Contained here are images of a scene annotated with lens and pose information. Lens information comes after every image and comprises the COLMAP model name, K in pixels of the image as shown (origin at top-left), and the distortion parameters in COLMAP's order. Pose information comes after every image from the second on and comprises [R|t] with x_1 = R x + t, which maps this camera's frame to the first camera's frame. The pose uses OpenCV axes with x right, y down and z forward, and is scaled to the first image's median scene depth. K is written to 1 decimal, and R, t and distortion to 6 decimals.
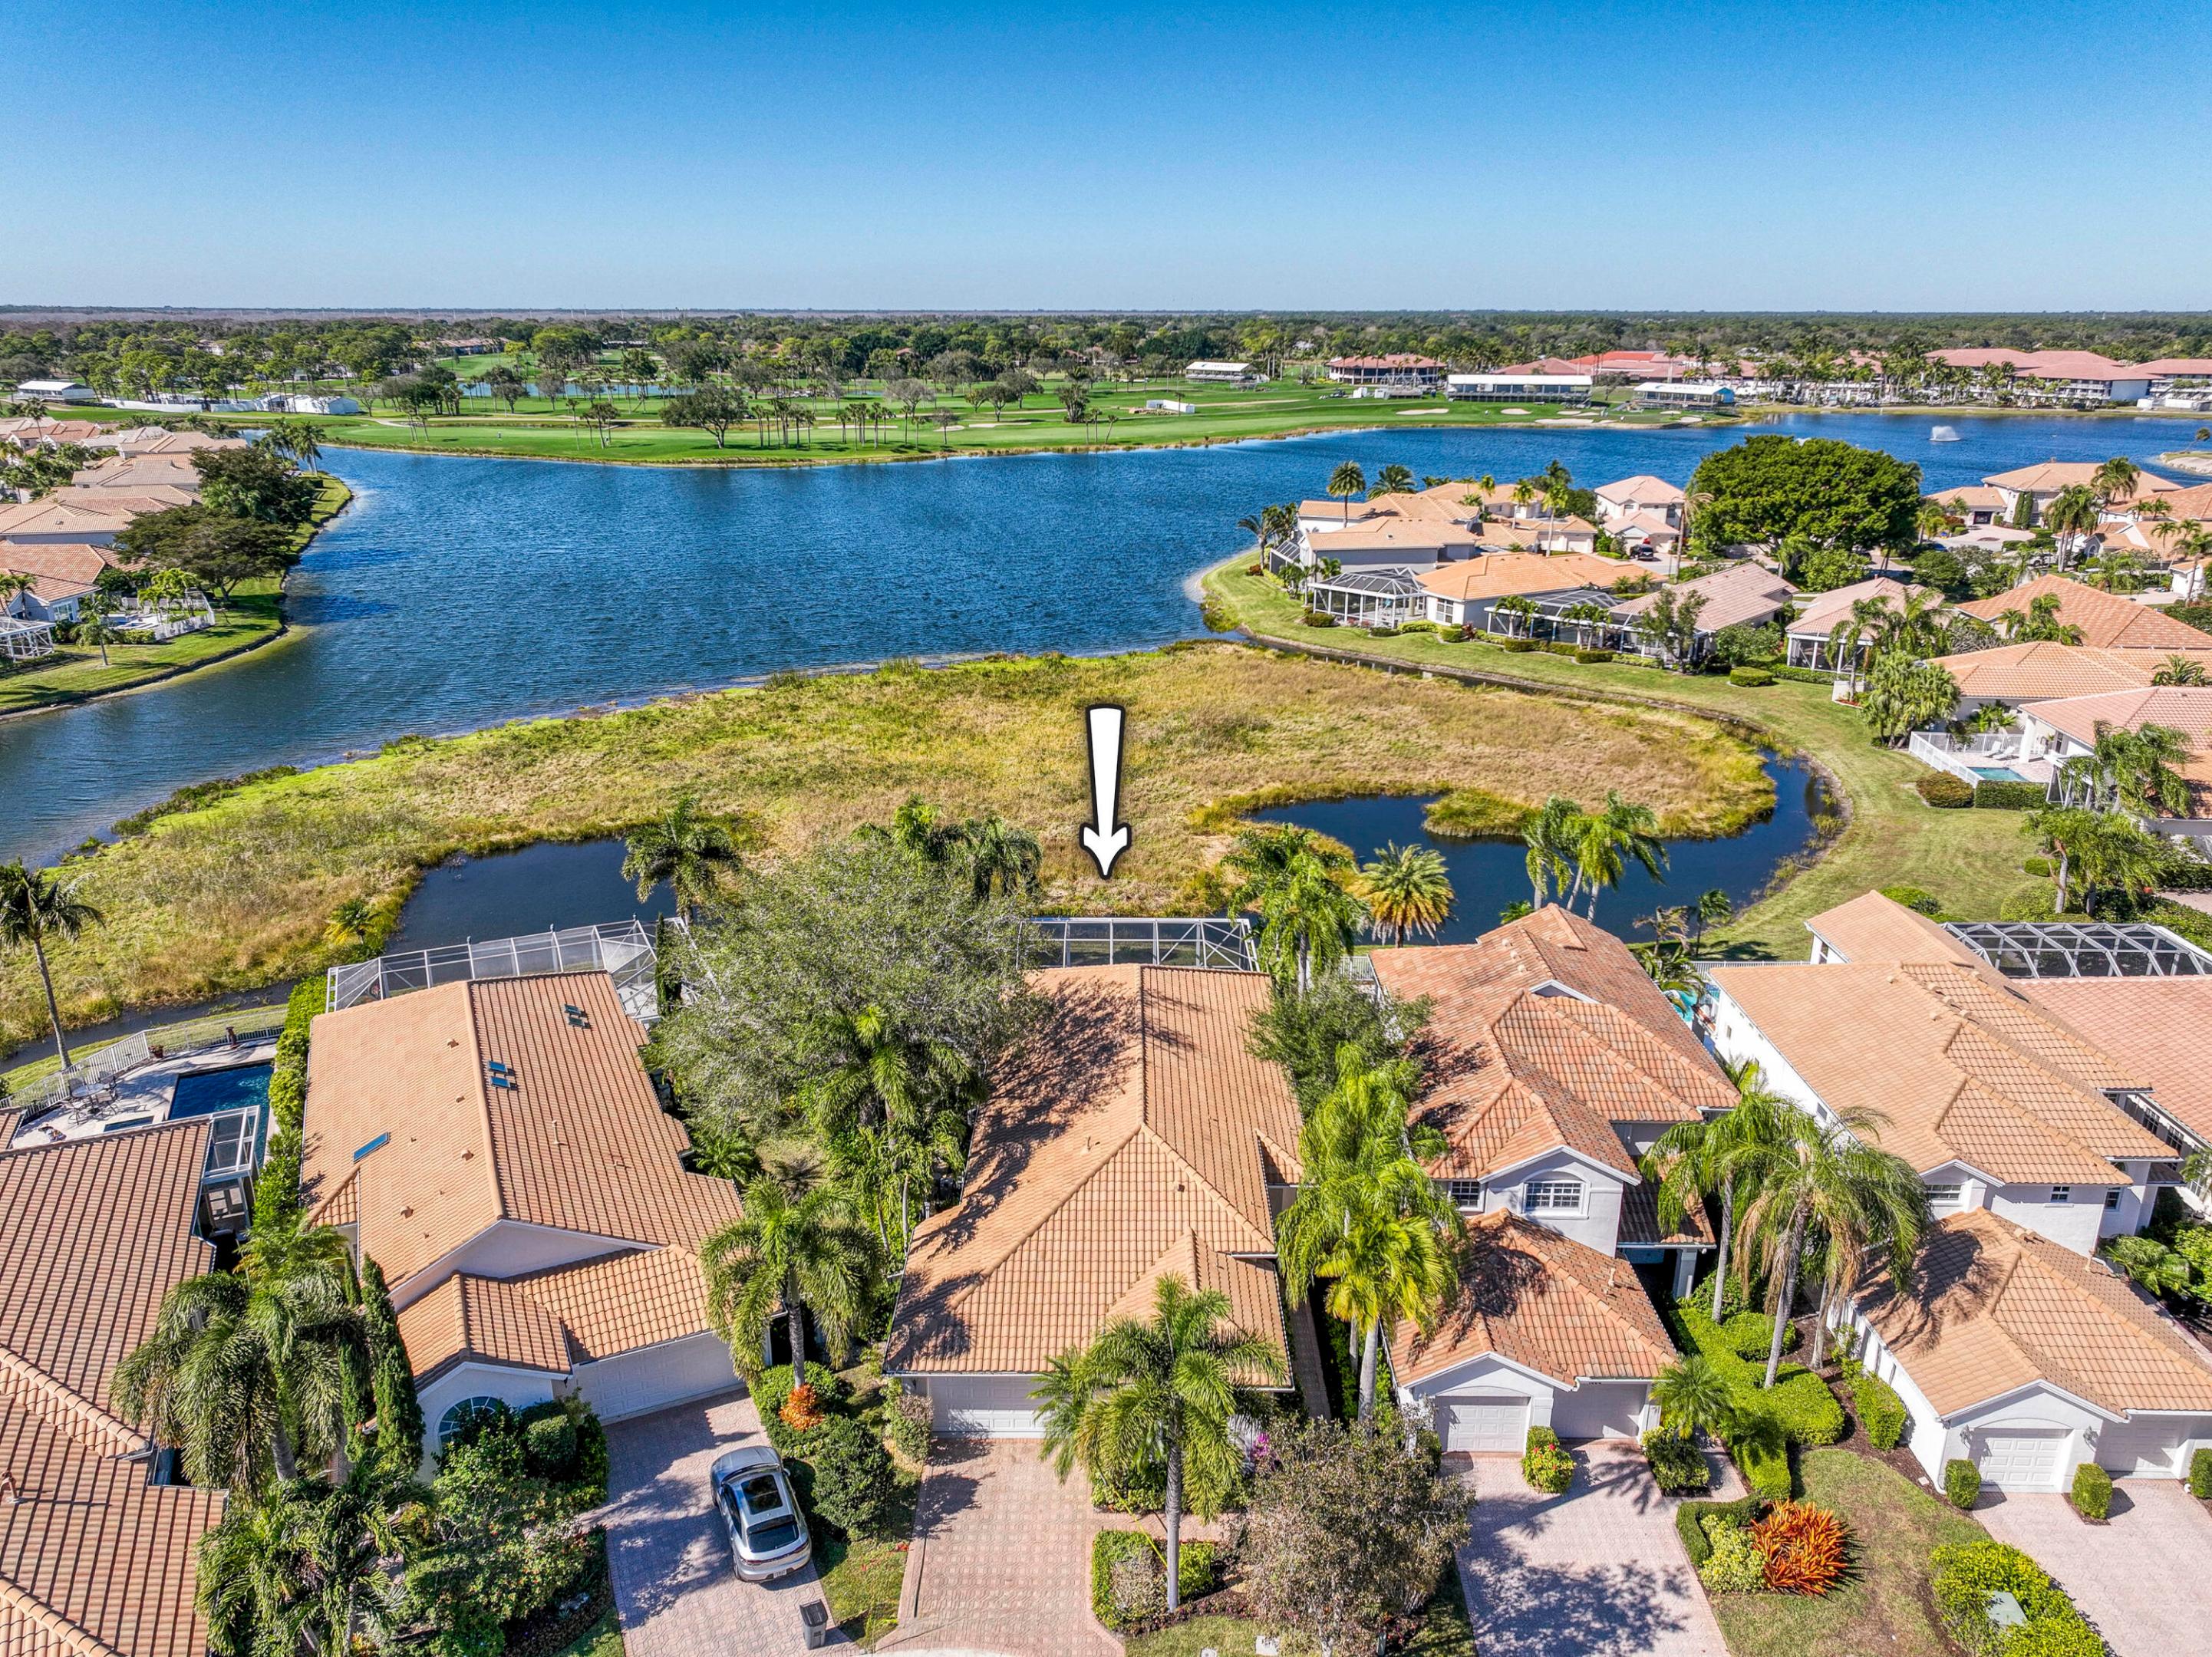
lens RADIAL K [[1537.3, 0, 1102.1], [0, 1537.3, 833.7], [0, 0, 1]] dist [0.000436, 0.014421]
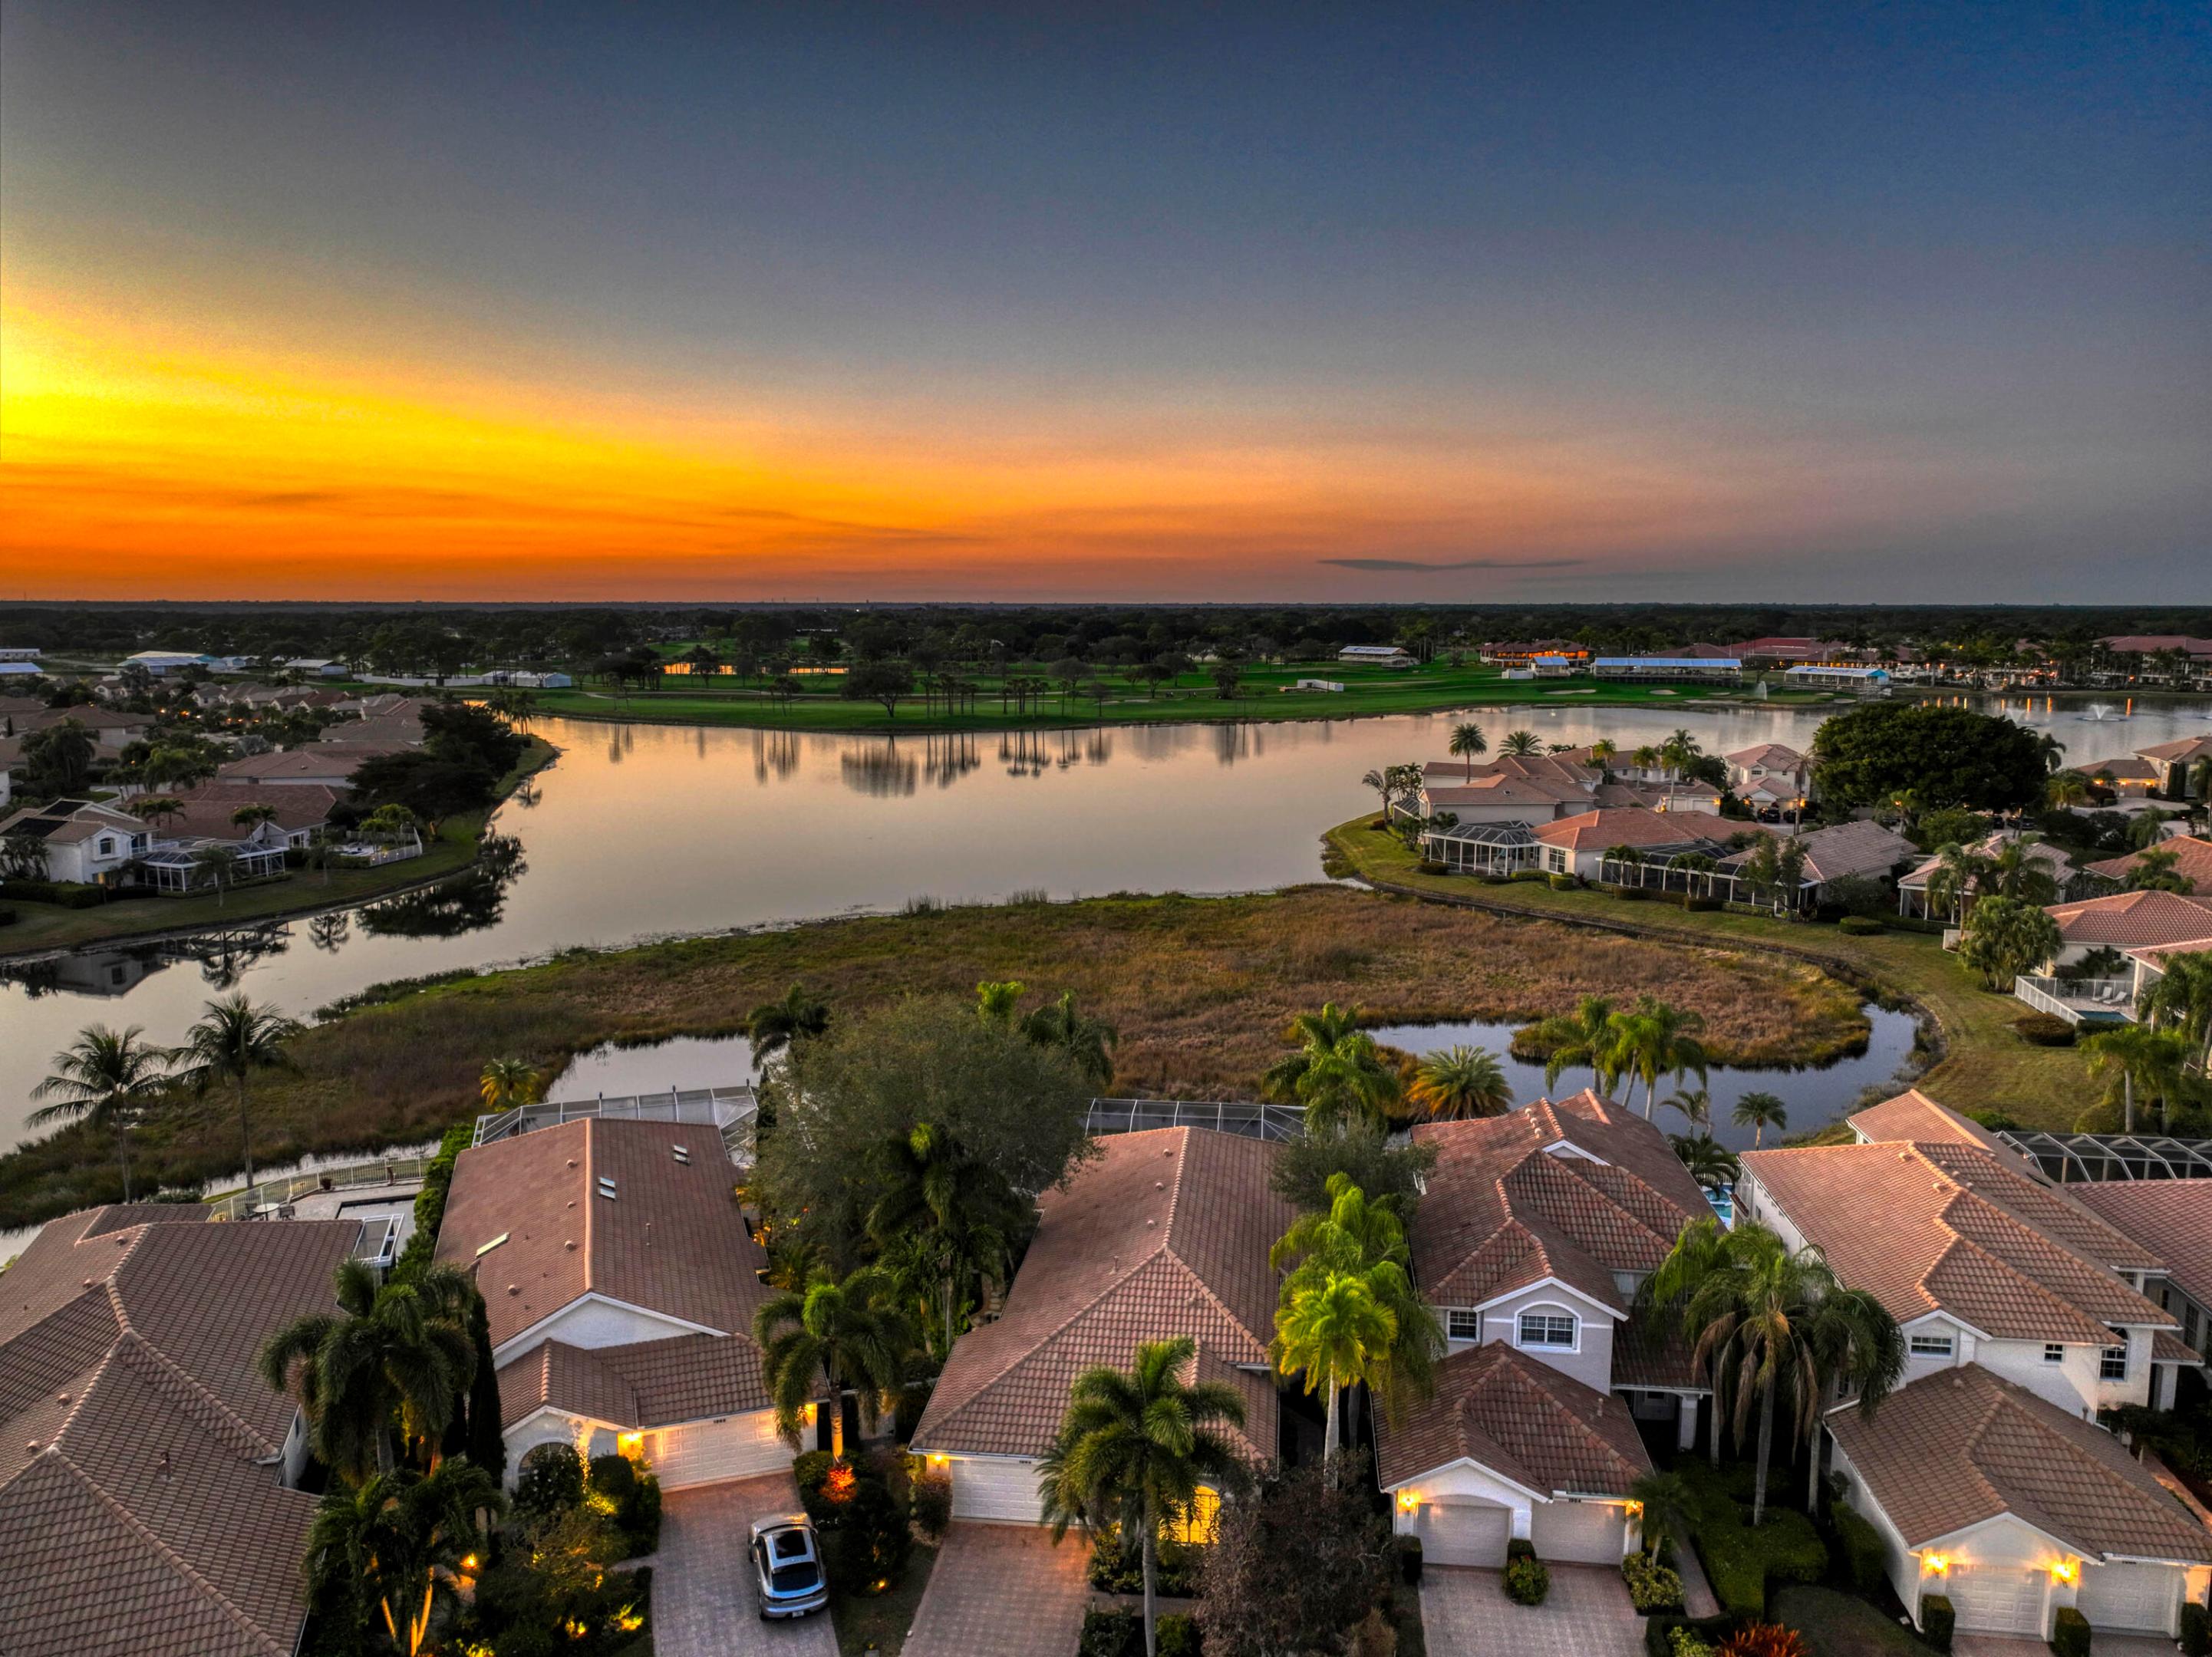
lens RADIAL K [[1536.4, 0, 1102.8], [0, 1536.4, 825.3], [0, 0, 1]] dist [-0.001872, 0.015609]
pose [[0.994391, 0.014805, -0.104725, 0.032521], [-0.033790, 0.982733, -0.181918, 0.033270], [0.100224, 0.184436, 0.977721, -0.045285]]
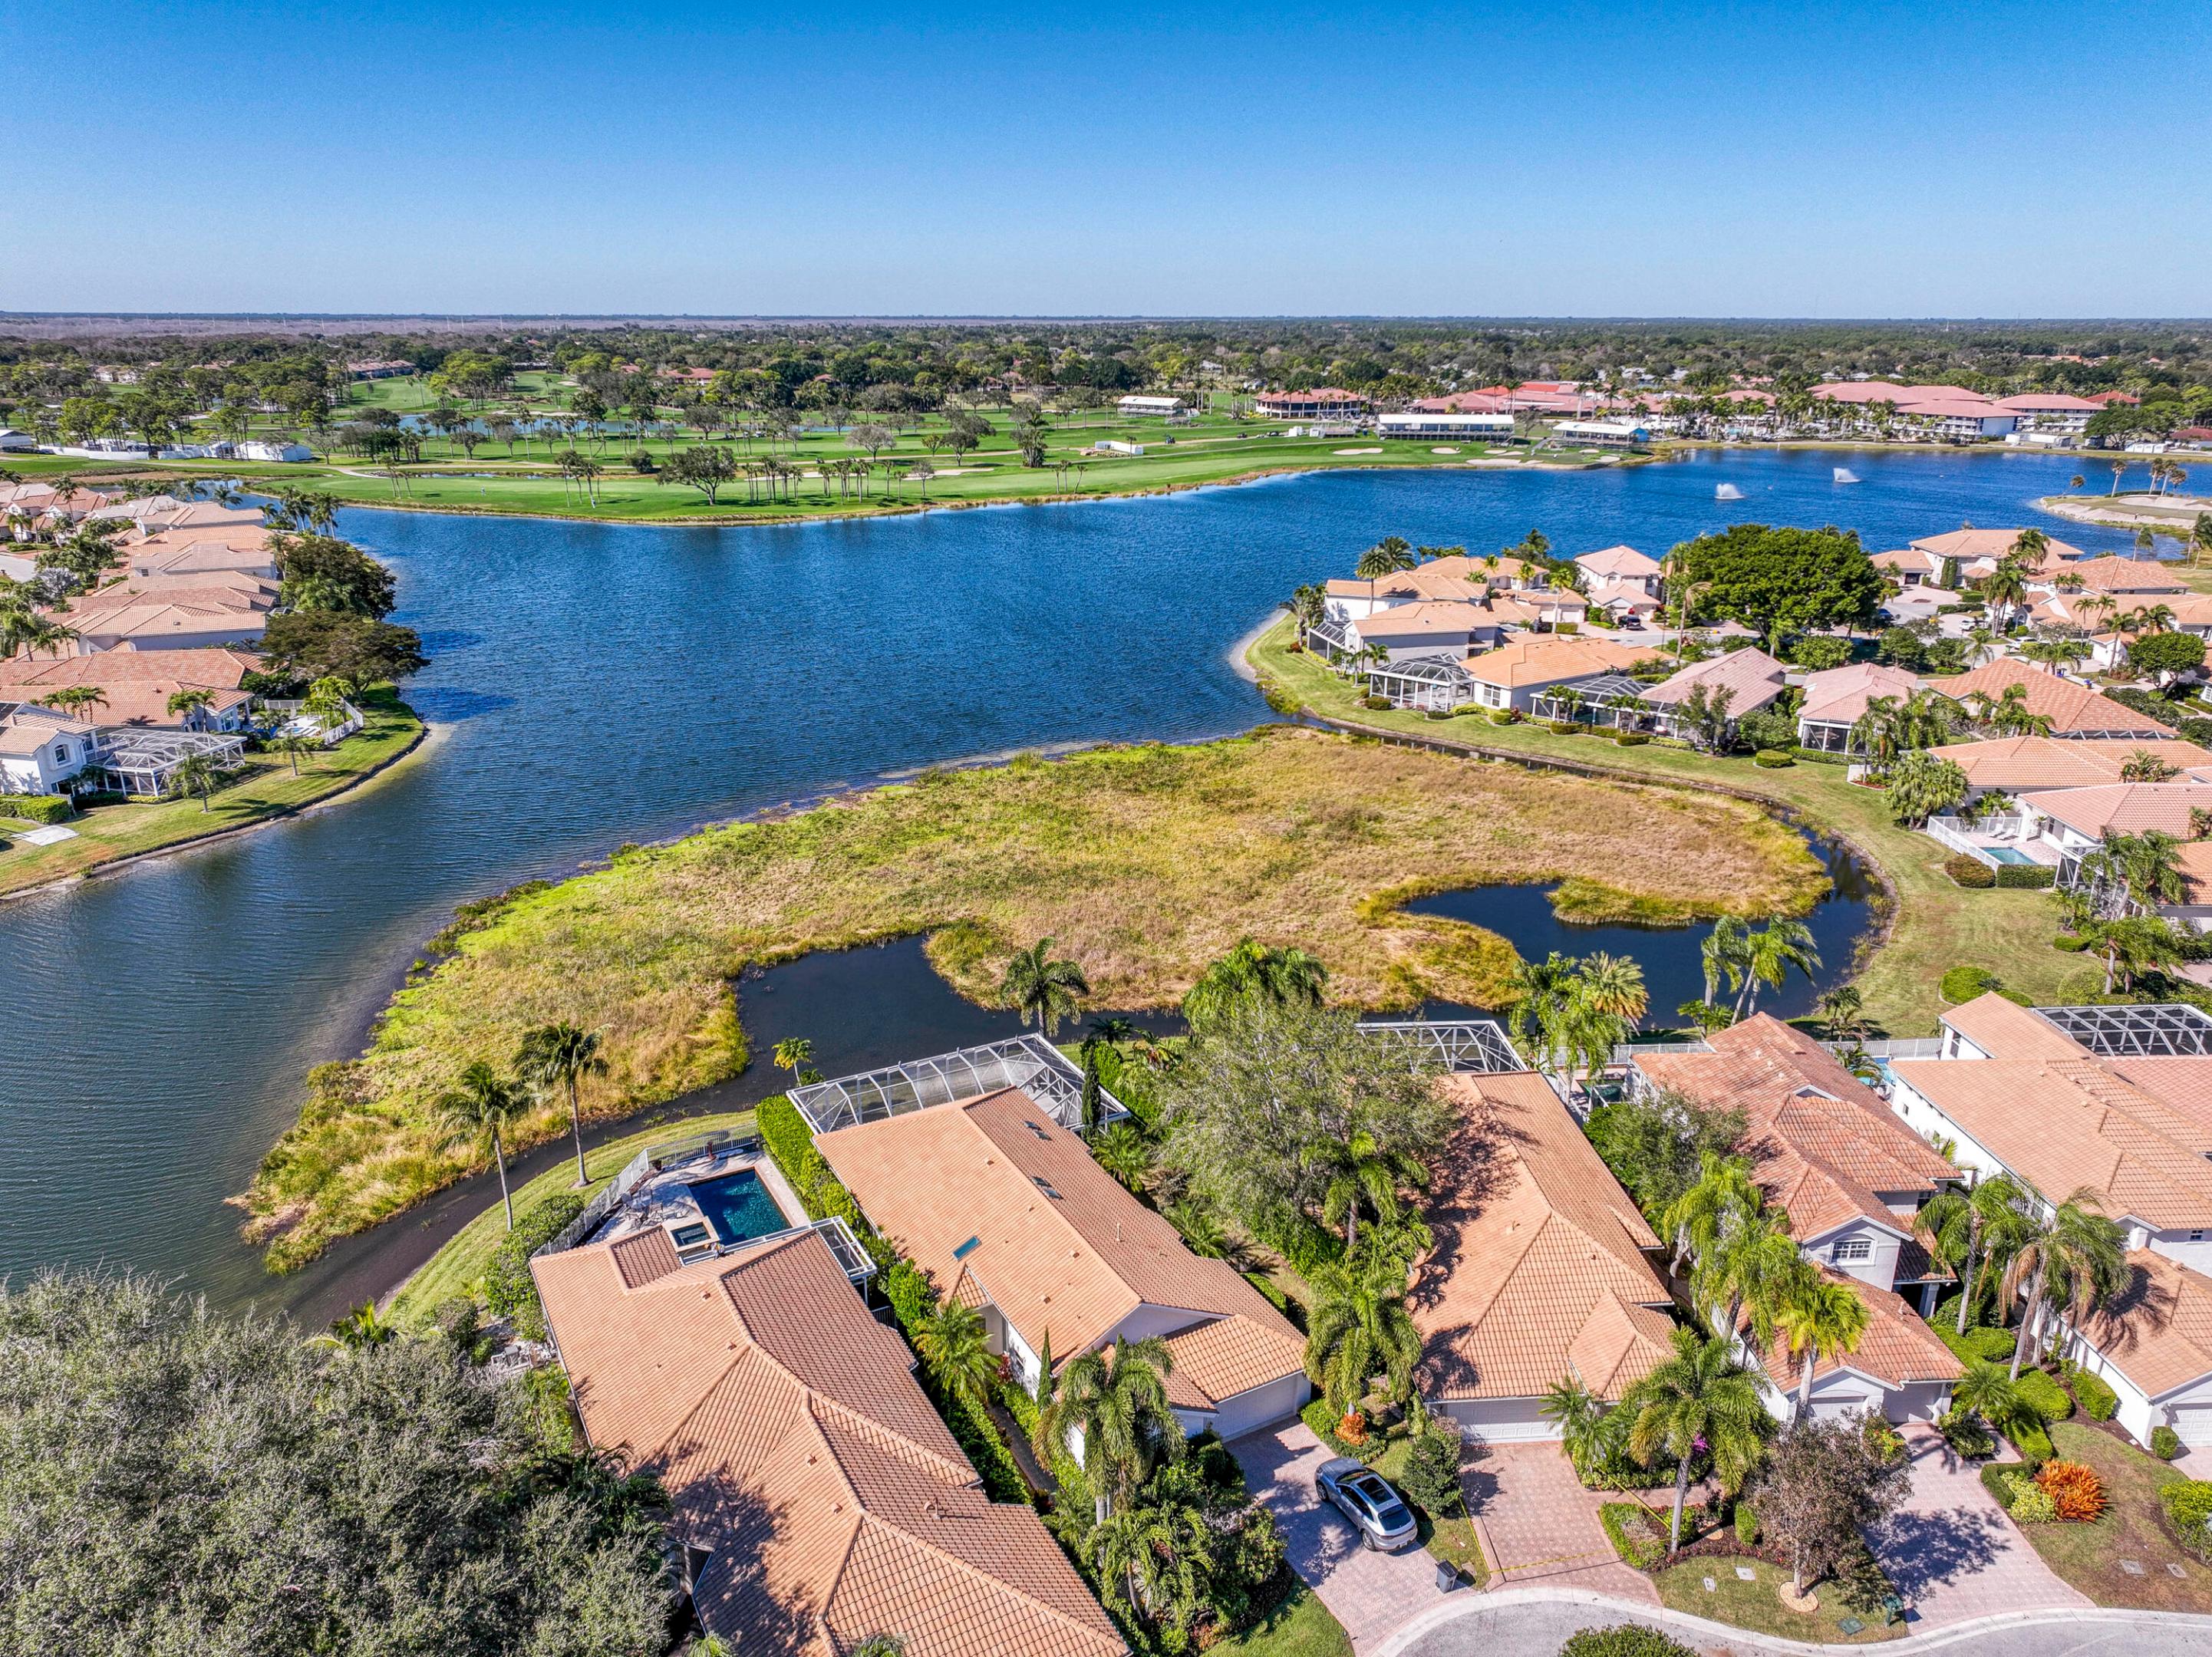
lens RADIAL K [[1536.4, 0, 1108.7], [0, 1536.4, 829.0], [0, 0, 1]] dist [-0.001872, 0.015609]
pose [[0.997258, -0.022891, 0.070372, -0.160837], [0.023446, 0.999700, -0.007079, -0.052656], [-0.070189, 0.008709, 0.997496, -0.120016]]
